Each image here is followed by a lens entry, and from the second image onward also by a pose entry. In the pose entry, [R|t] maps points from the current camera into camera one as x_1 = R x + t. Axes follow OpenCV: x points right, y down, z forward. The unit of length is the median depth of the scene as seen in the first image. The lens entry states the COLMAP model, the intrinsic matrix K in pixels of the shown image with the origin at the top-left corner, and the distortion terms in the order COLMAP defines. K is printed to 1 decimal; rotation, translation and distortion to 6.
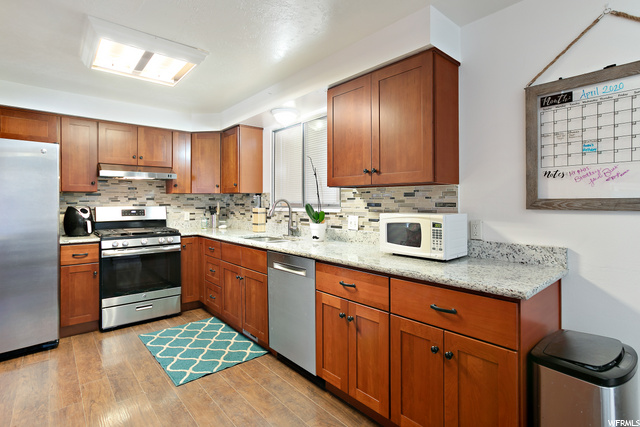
lens RADIAL K [[326.3, 0, 320.0], [0, 326.3, 213.5], [0, 0, 1]] dist [0.001399, 0.000230]
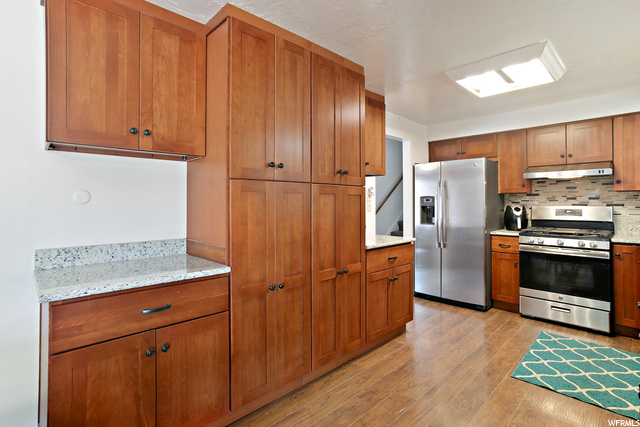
lens RADIAL K [[322.8, 0, 317.8], [0, 322.8, 210.9], [0, 0, 1]] dist [0.000935, 0.000362]
pose [[0.047193, 0.024465, -0.998586, 0.408317], [-0.032188, 0.999218, 0.022959, -0.005783], [0.998367, 0.031059, 0.047943, 0.228349]]
